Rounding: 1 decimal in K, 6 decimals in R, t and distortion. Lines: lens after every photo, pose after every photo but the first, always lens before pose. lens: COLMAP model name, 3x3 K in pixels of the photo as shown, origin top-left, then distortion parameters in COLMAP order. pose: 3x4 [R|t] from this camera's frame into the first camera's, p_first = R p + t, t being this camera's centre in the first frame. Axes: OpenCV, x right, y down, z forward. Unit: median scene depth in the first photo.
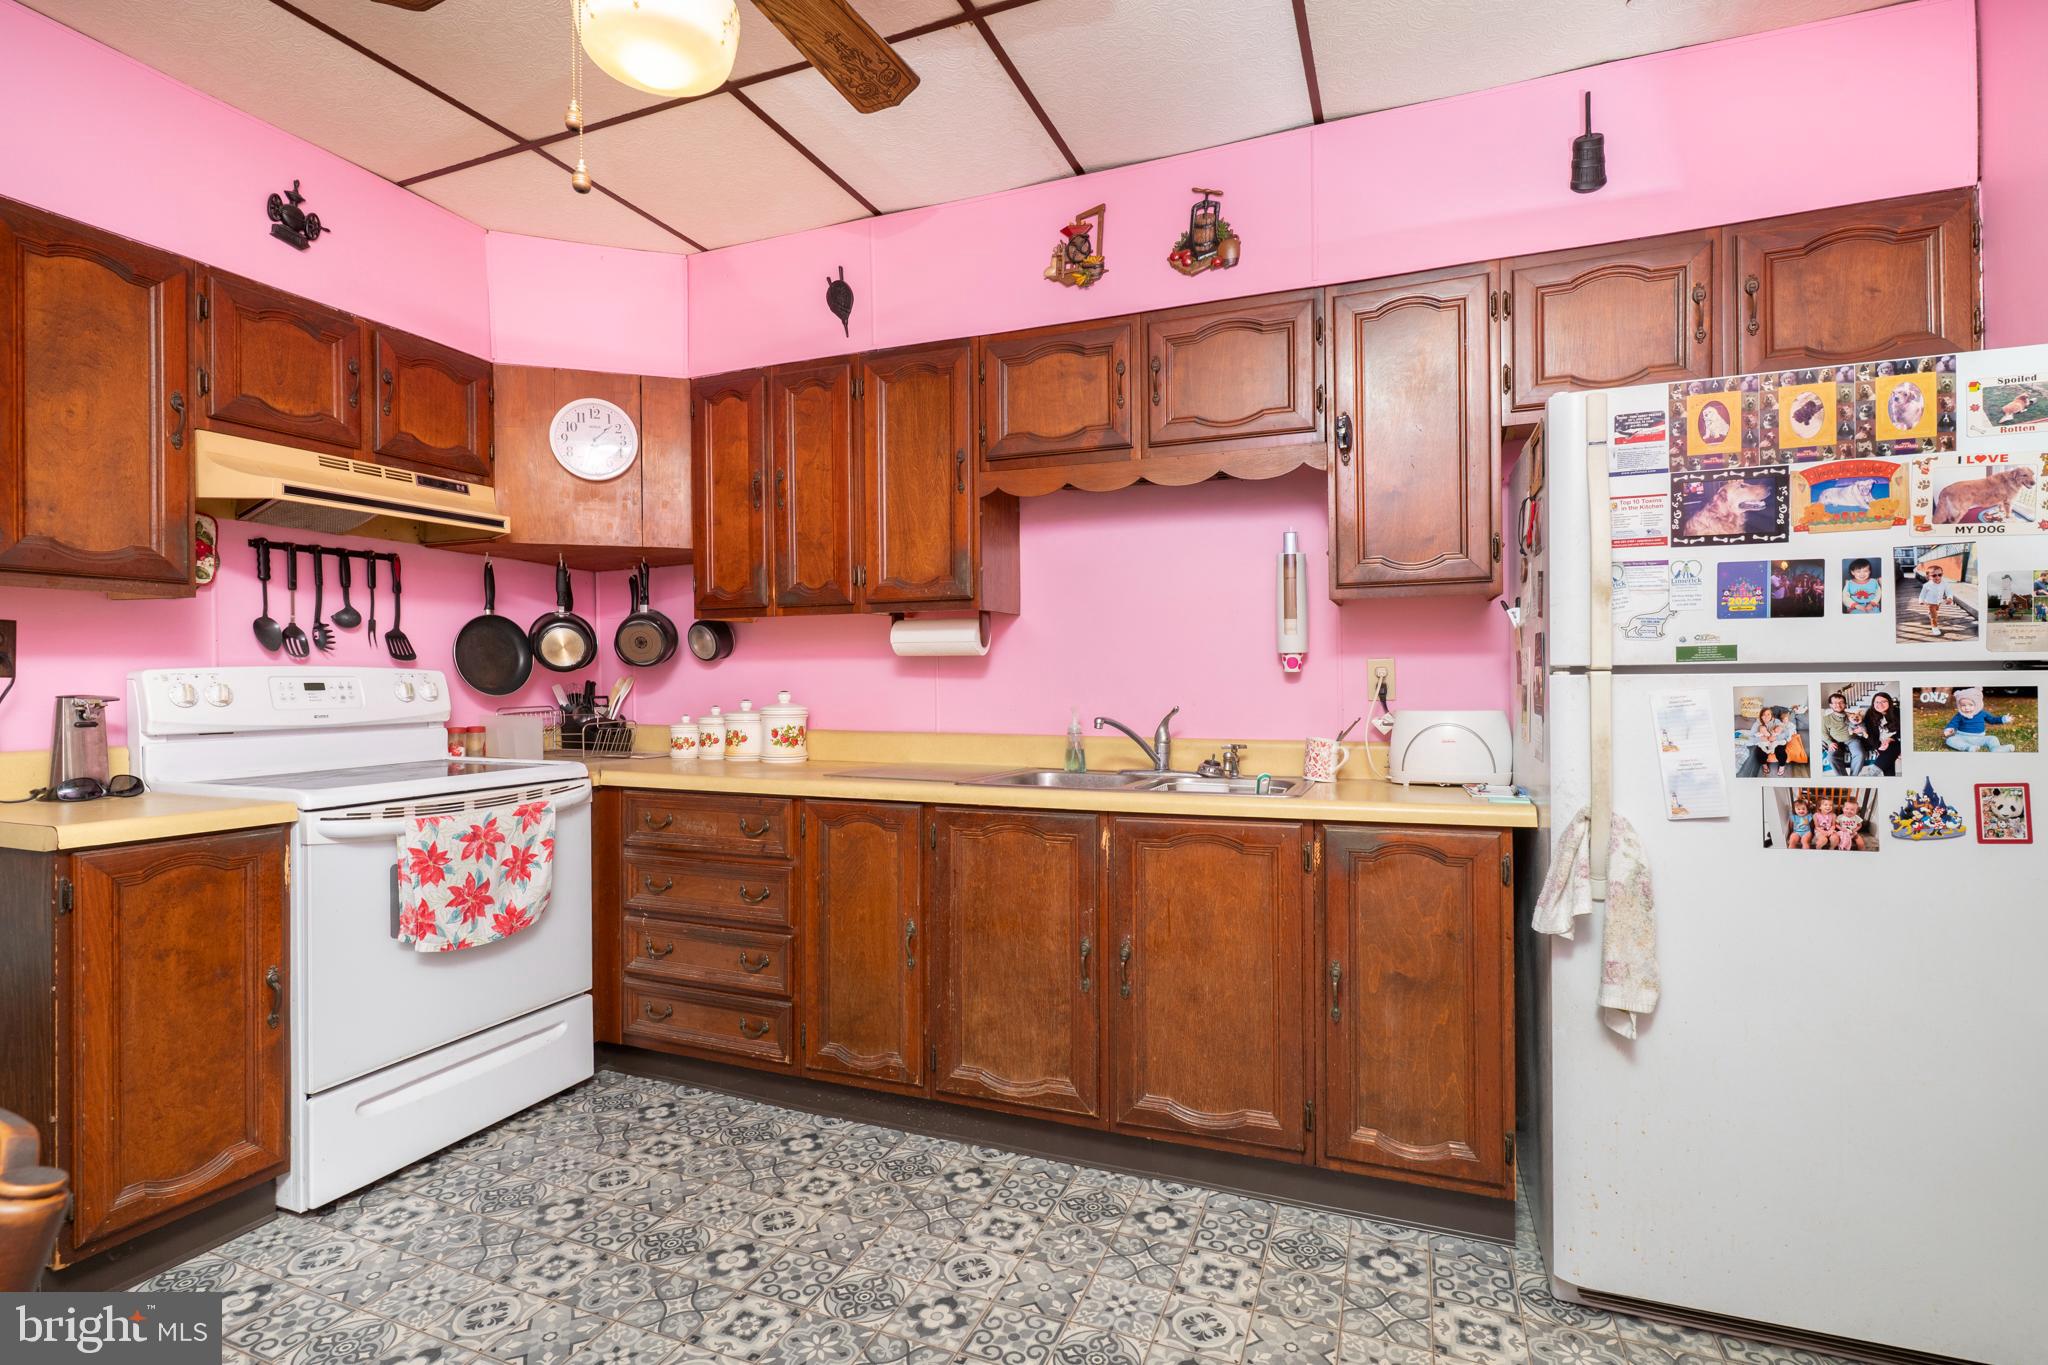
lens RADIAL K [[986.7, 0, 1020.0], [0, 986.7, 677.0], [0, 0, 1]] dist [-0.002925, 0.001980]
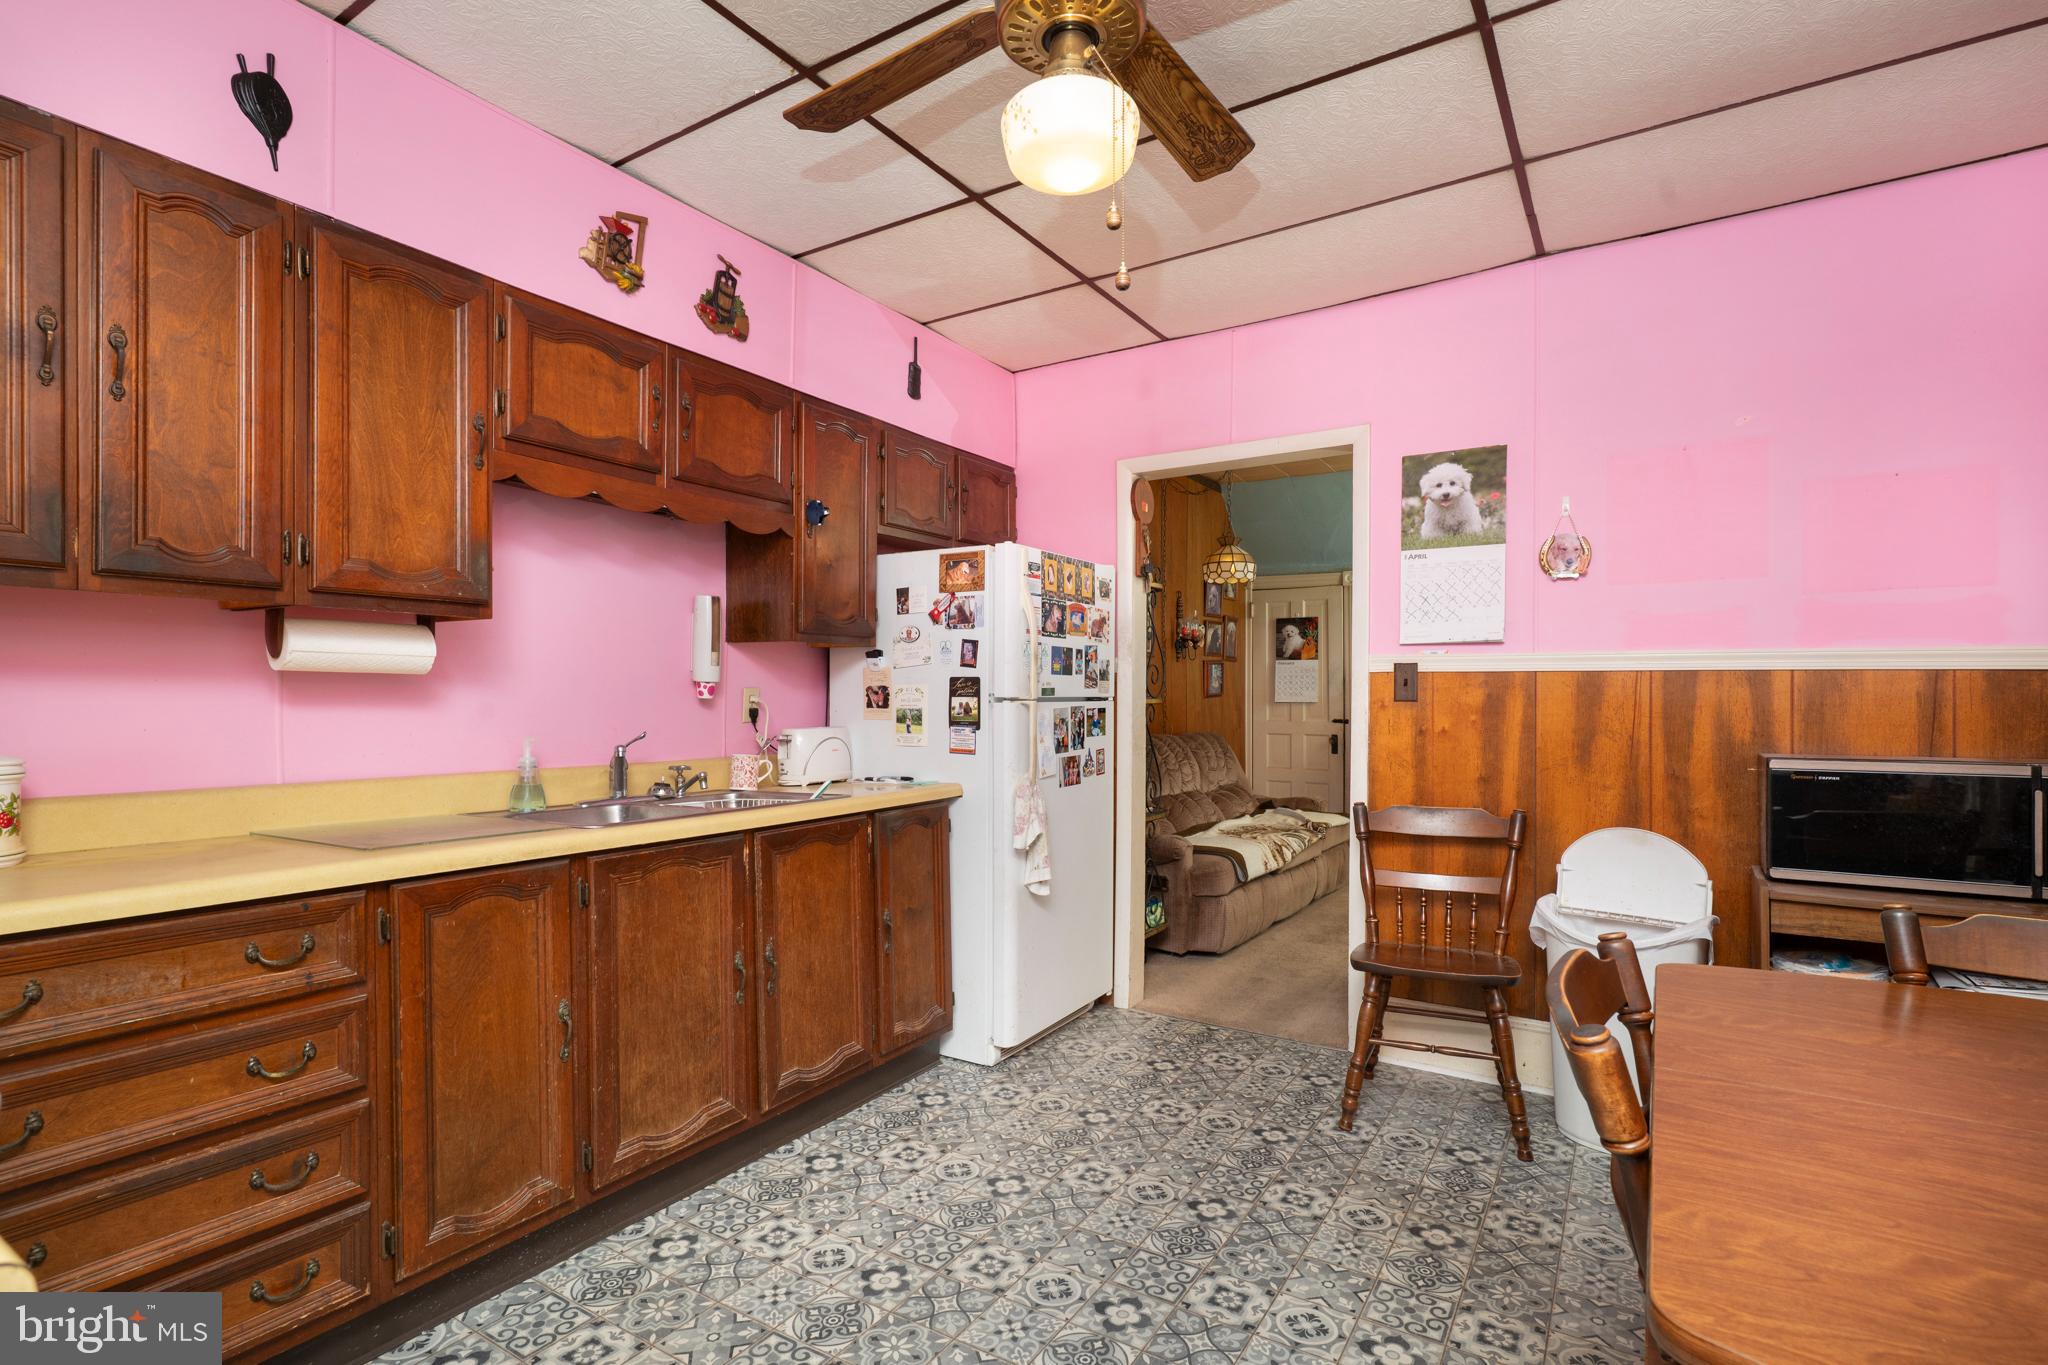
lens RADIAL K [[986.7, 0, 1035.1], [0, 986.7, 700.8], [0, 0, 1]] dist [-0.002925, 0.001980]
pose [[0.165002, 0.003568, 0.986287, -0.800203], [-0.001705, 0.999993, -0.003332, 0.000429], [-0.986292, -0.001132, 0.165006, 0.453453]]
